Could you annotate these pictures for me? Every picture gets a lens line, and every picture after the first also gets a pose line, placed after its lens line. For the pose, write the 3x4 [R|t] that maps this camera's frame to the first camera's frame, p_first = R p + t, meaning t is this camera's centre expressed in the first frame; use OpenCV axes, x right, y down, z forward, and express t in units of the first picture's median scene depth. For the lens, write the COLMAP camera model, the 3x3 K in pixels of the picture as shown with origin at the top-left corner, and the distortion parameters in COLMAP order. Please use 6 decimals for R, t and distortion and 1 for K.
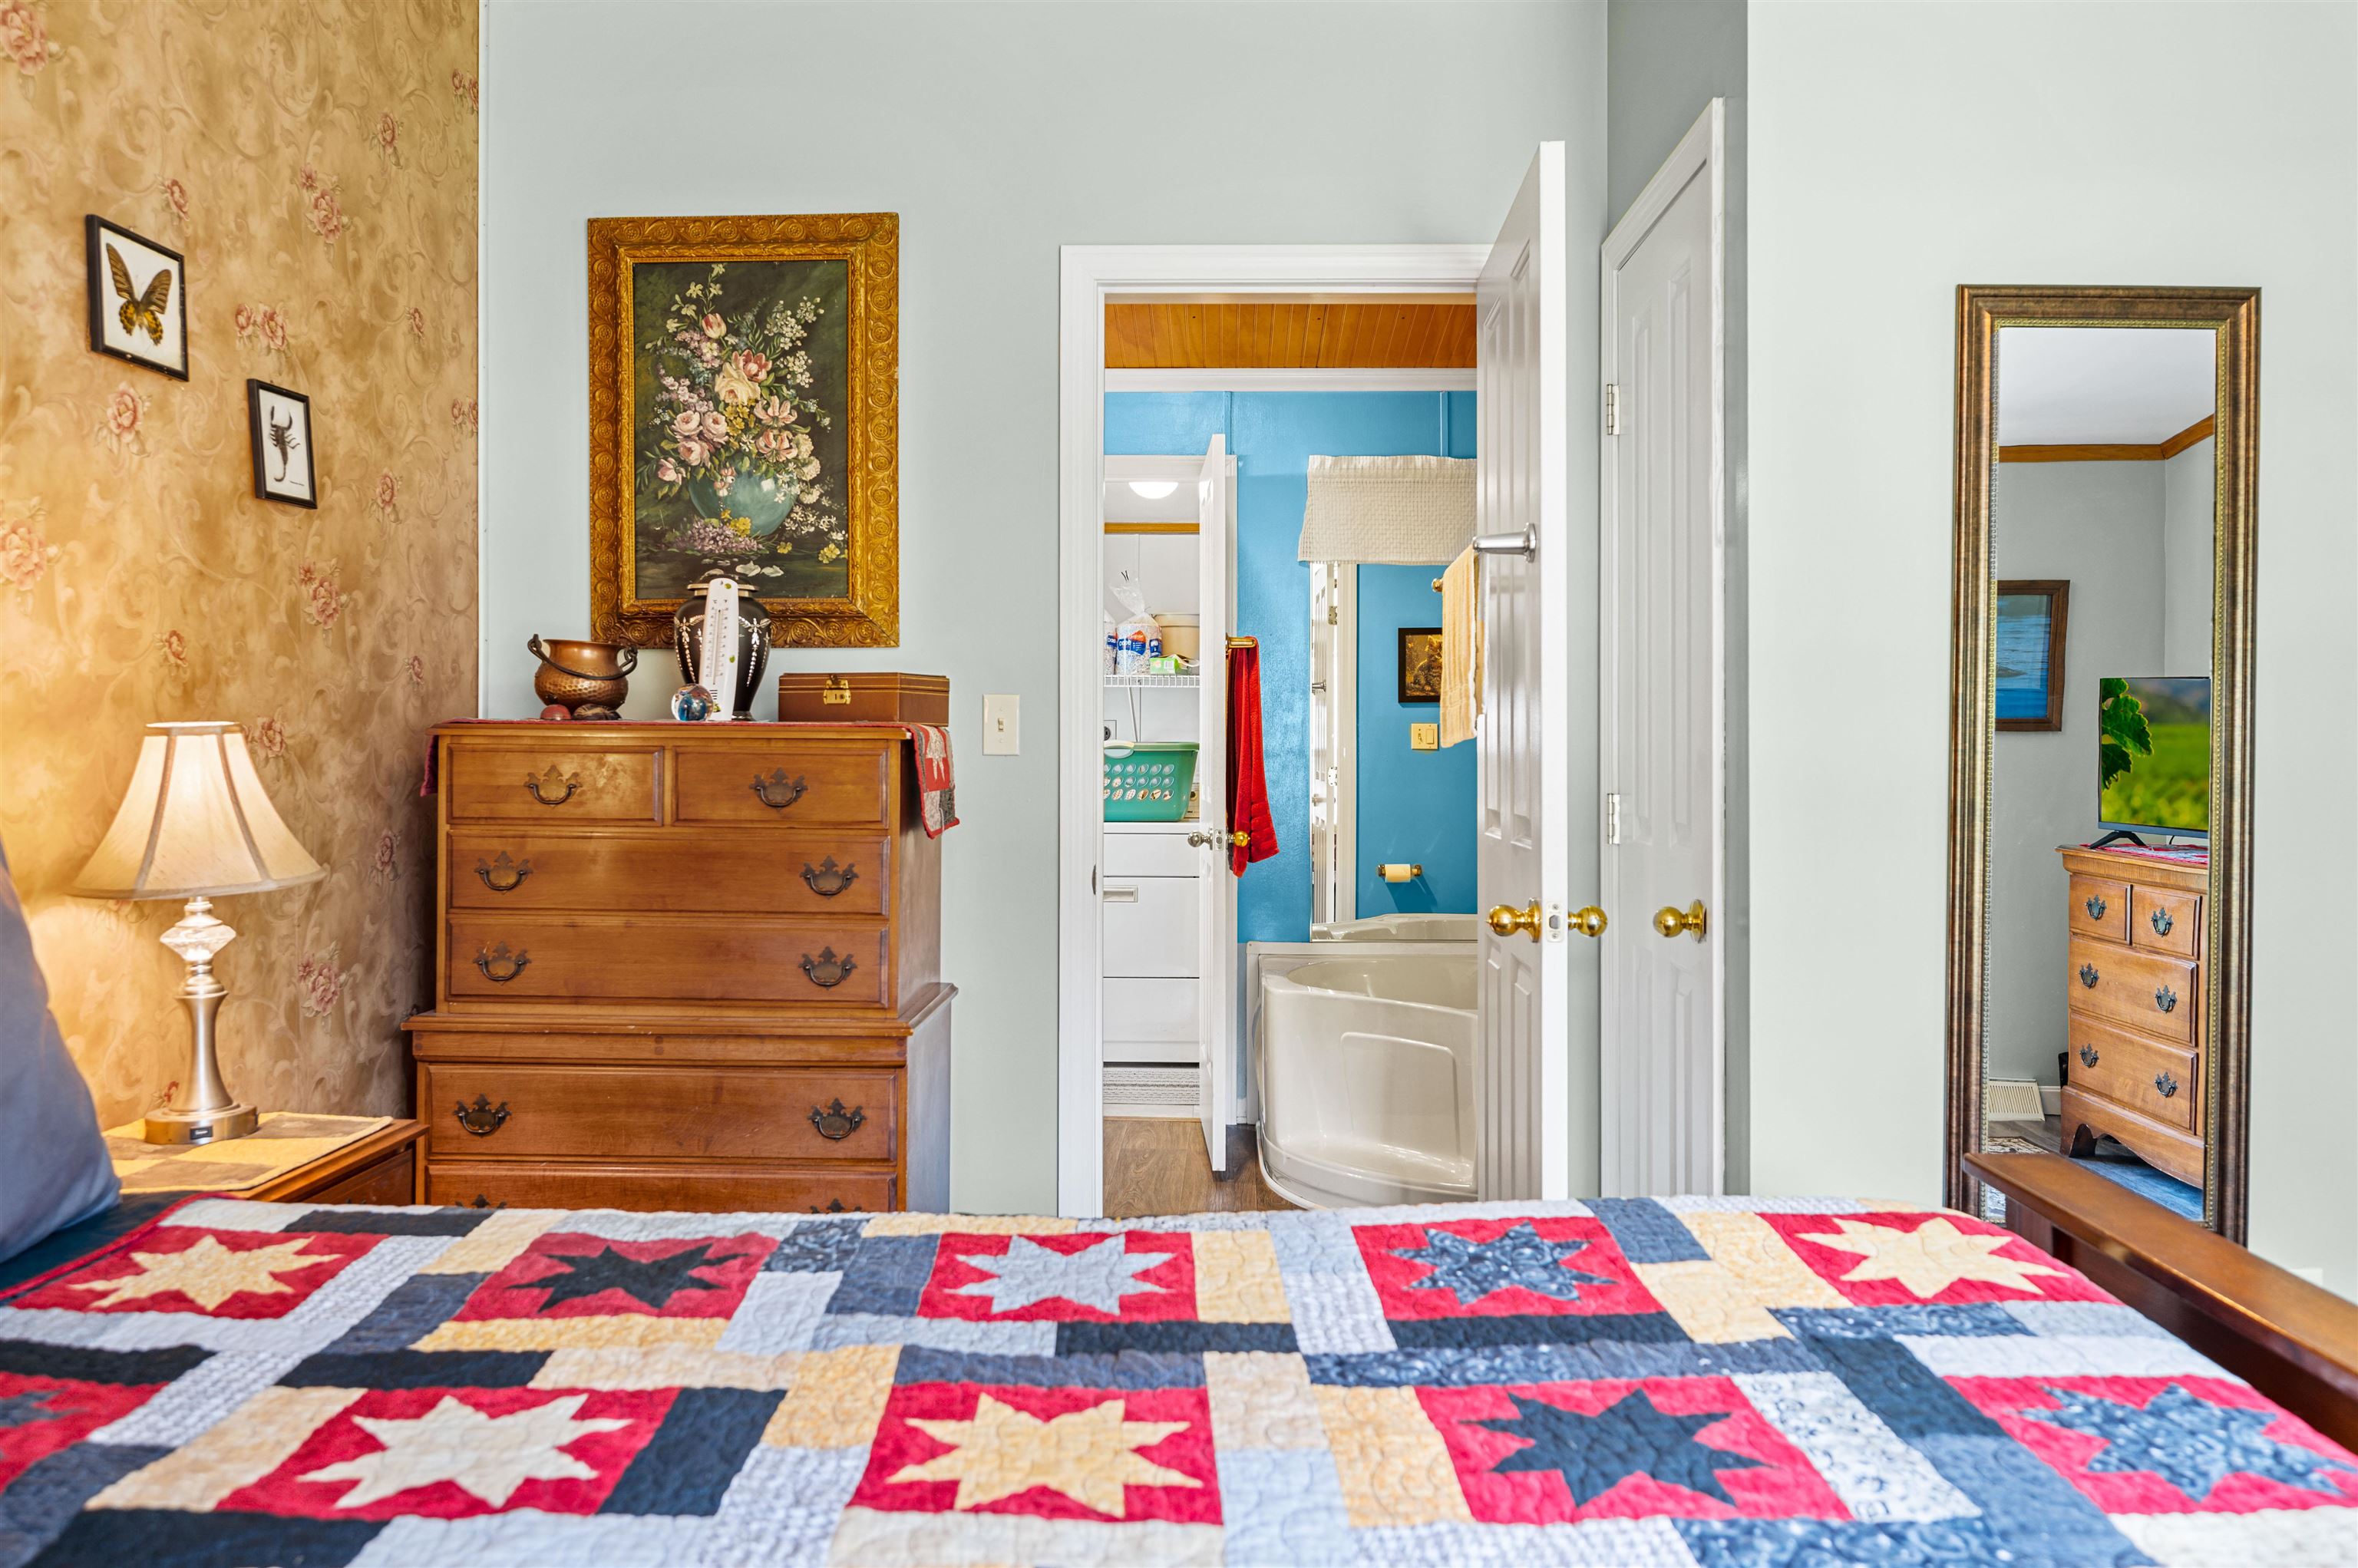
lens RADIAL K [[1751.3, 0, 1186.2], [0, 1751.3, 747.4], [0, 0, 1]] dist [-0.016784, -0.002174]
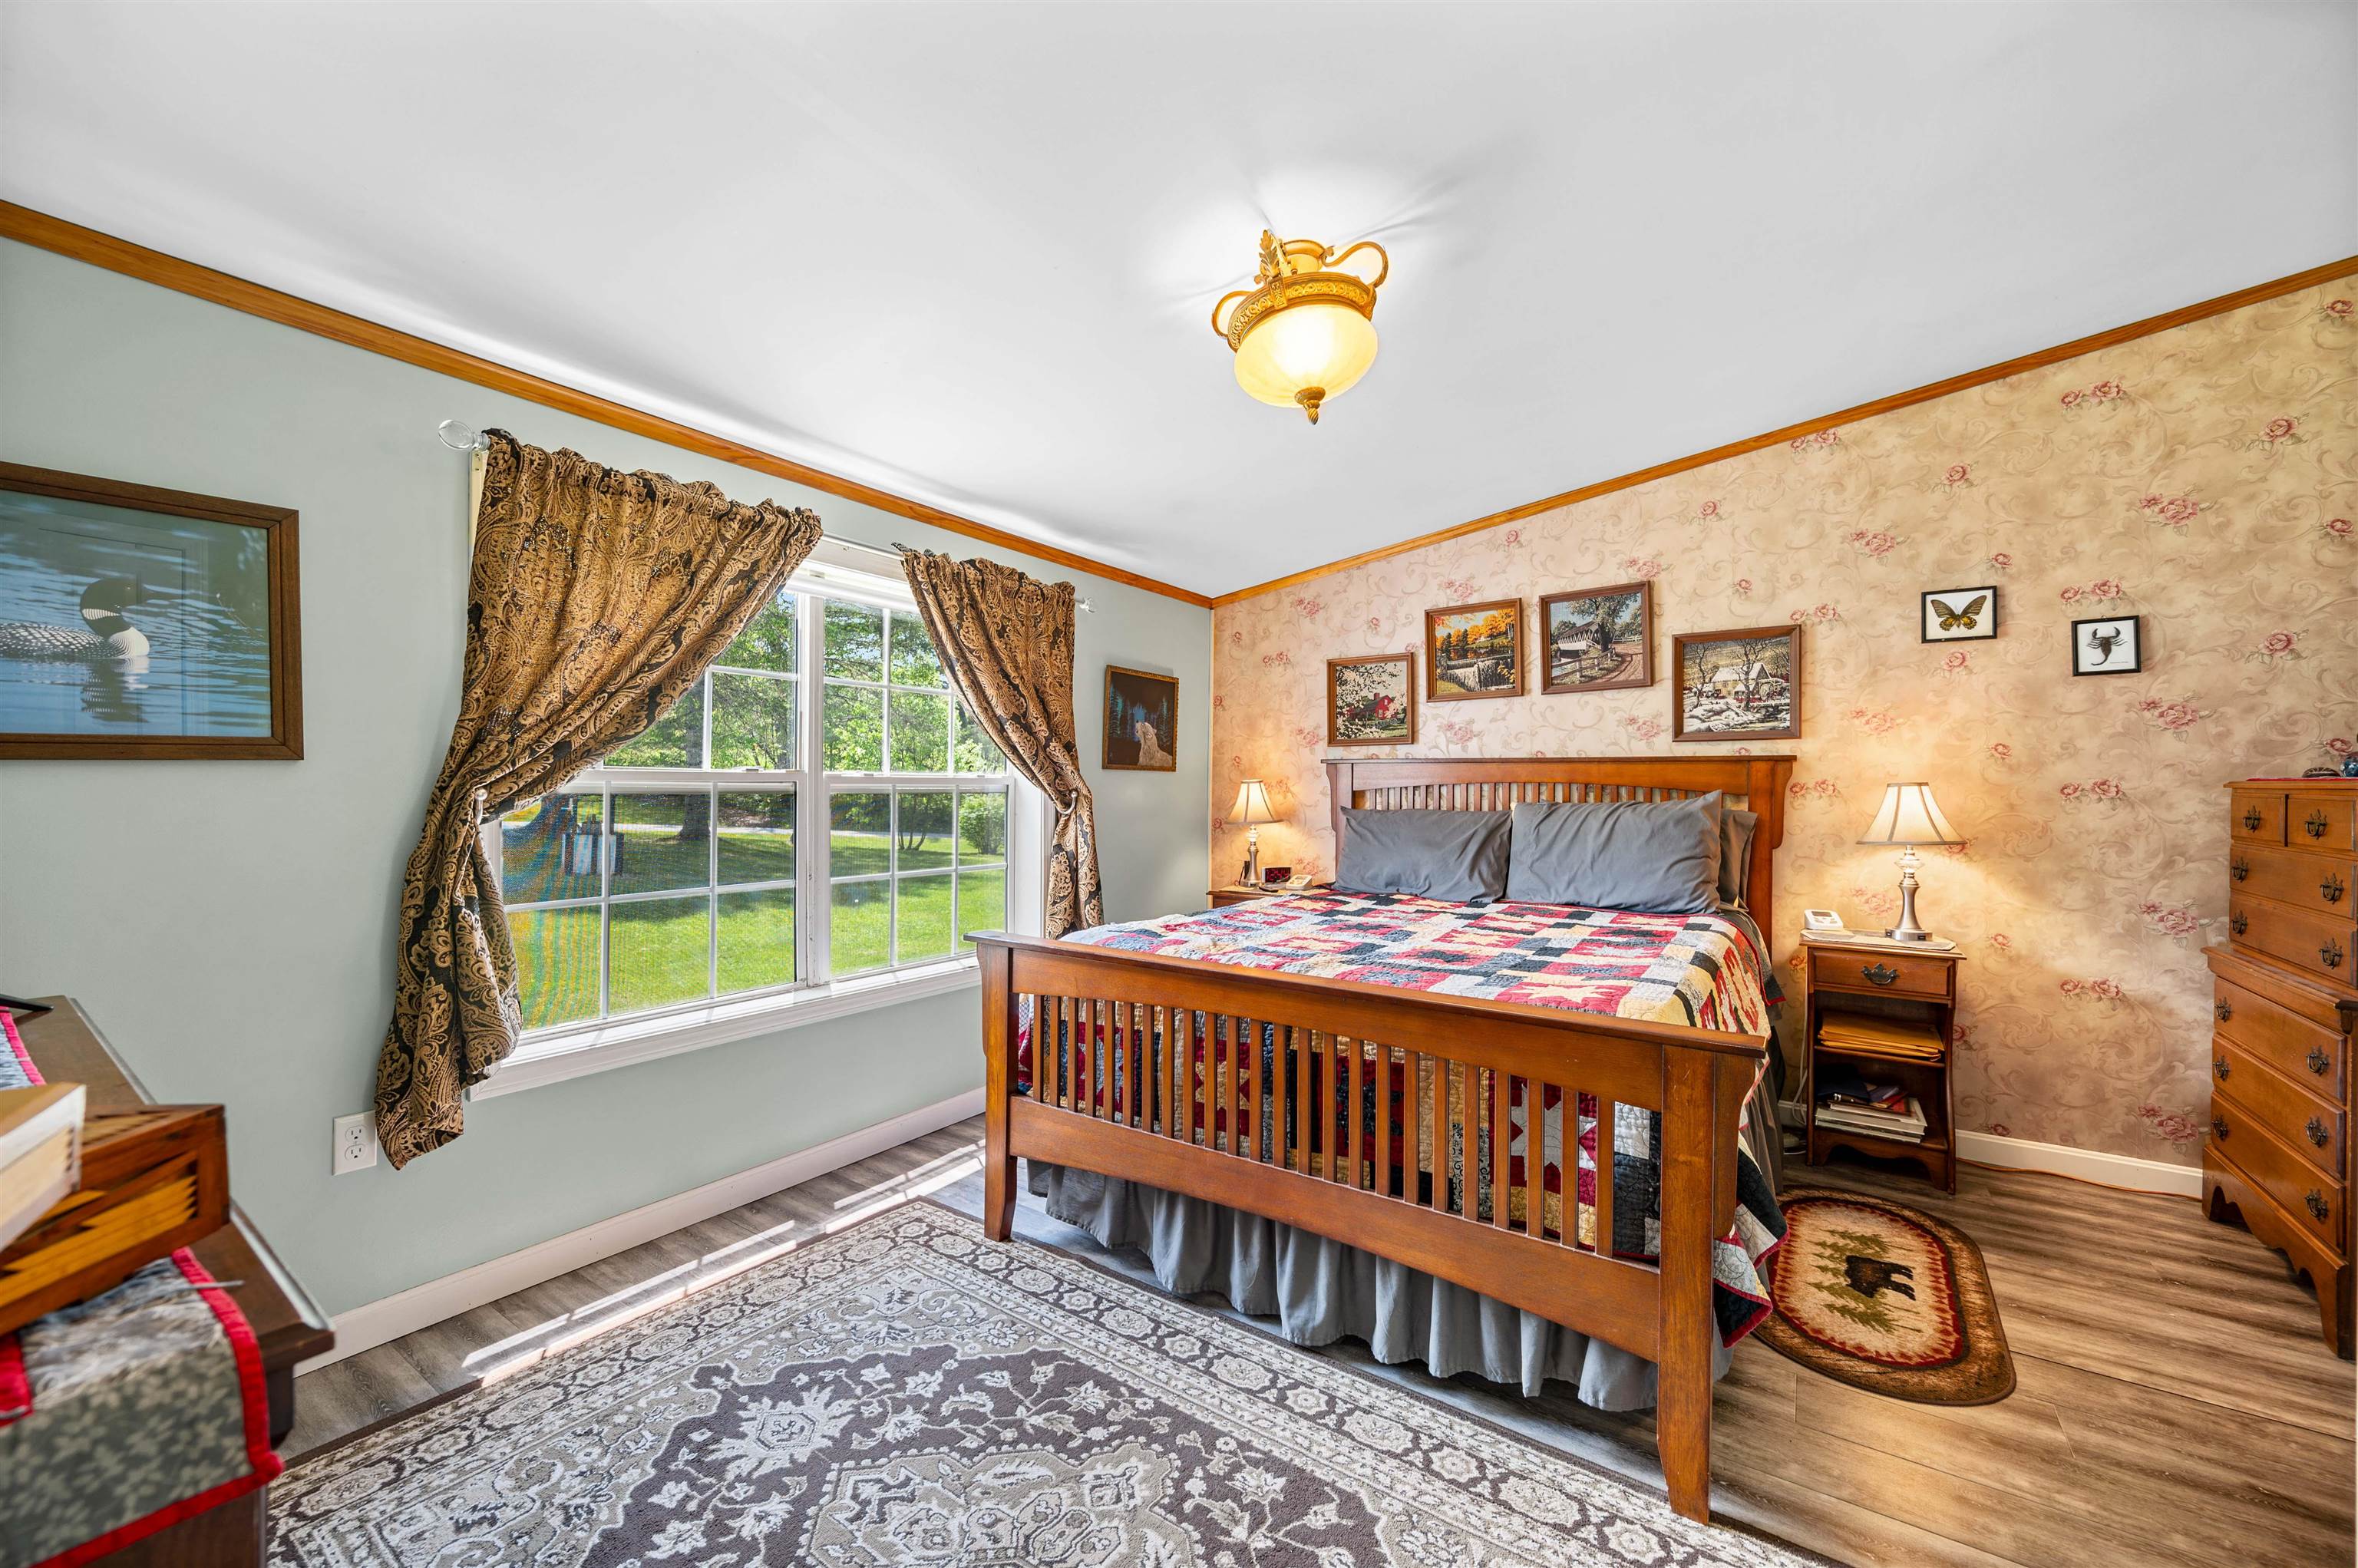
lens RADIAL K [[932.7, 0, 1166.1], [0, 932.7, 786.8], [0, 0, 1]] dist [-0.002122, -0.000943]
pose [[-0.552185, -0.005169, -0.833706, 0.816705], [-0.011663, 0.999931, 0.001525, 0.002379], [0.833640, 0.010566, -0.552207, 0.559187]]
